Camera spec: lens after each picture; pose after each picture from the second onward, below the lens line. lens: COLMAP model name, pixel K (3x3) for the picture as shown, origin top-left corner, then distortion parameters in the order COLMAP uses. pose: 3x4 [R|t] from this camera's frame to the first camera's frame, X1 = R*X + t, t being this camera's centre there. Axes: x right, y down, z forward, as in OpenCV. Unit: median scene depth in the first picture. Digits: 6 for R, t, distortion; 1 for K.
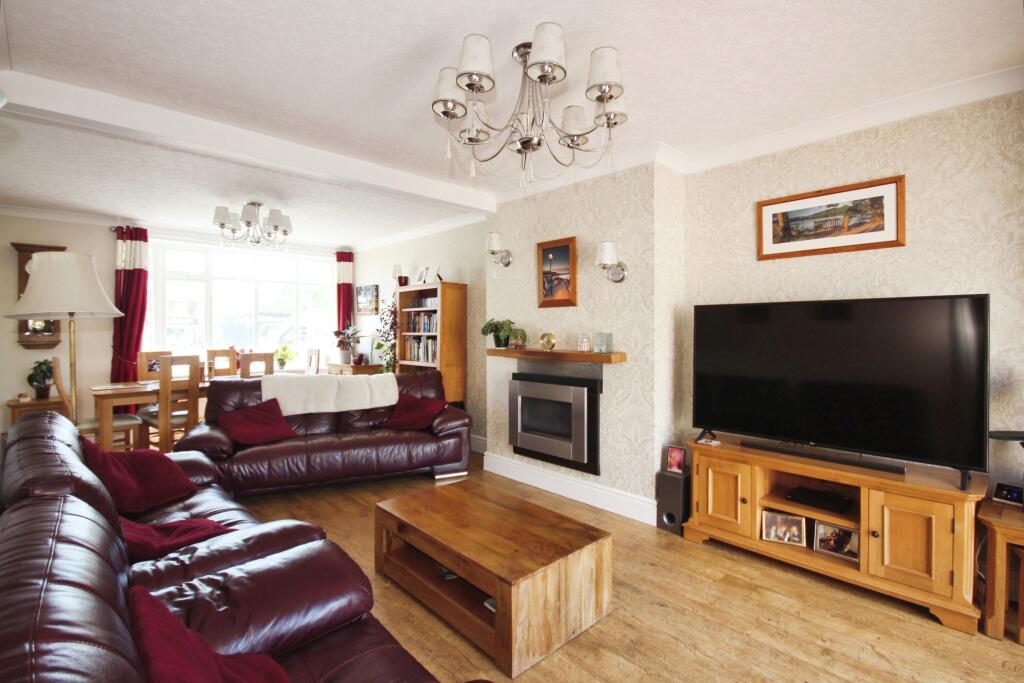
lens RADIAL K [[480.6, 0, 516.4], [0, 480.6, 331.7], [0, 0, 1]] dist [0.000654, -0.000187]
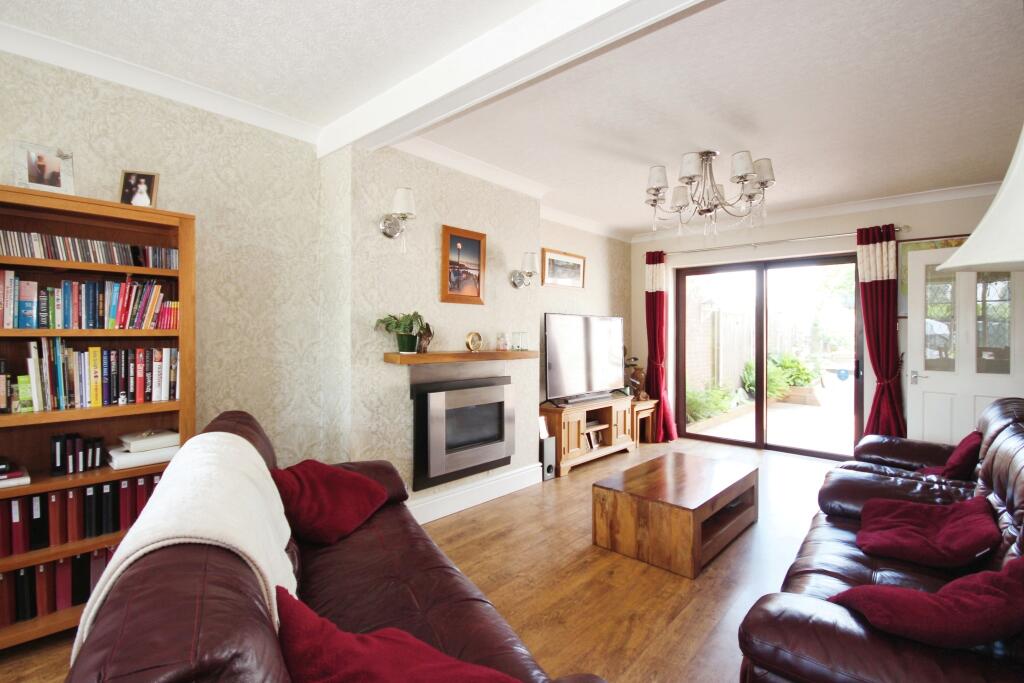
lens RADIAL K [[480.6, 0, 516.4], [0, 480.6, 331.7], [0, 0, 1]] dist [0.000654, -0.000187]
pose [[-0.072787, 0.008173, 0.997314, -0.860547], [0.002059, 0.999966, -0.008045, 0.010269], [-0.997345, 0.001467, -0.072801, 1.001411]]
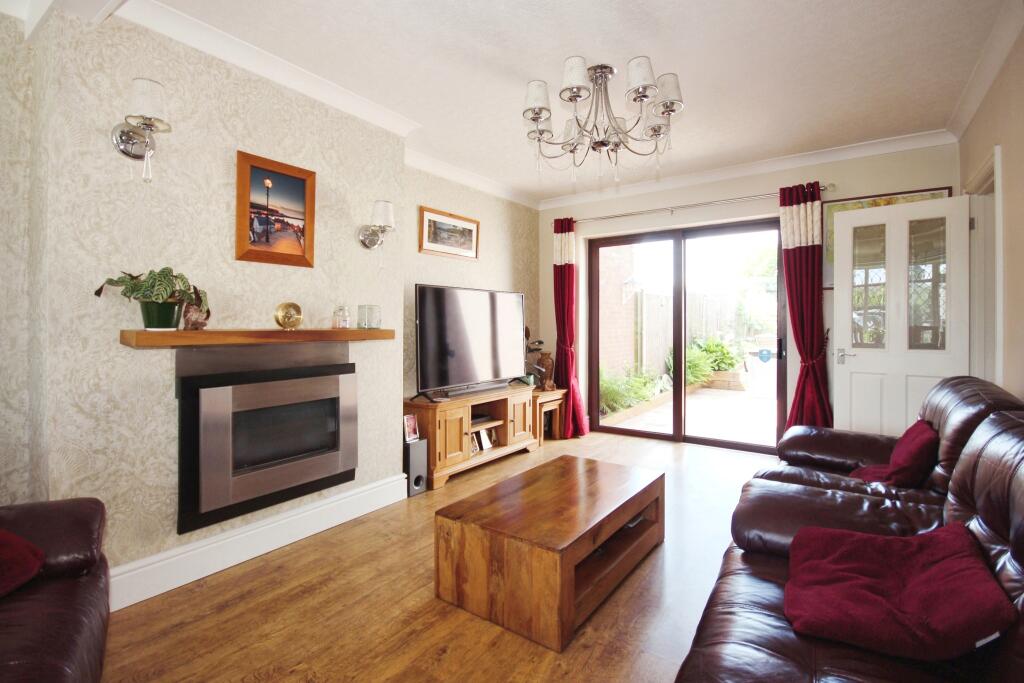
lens RADIAL K [[484.7, 0, 516.8], [0, 484.7, 329.4], [0, 0, 1]] dist [0.000011, 0.000066]
pose [[-0.194117, -0.003978, 0.980970, -0.655059], [0.012483, 0.999901, 0.006525, 0.039667], [-0.980899, 0.013512, -0.194048, 0.837861]]
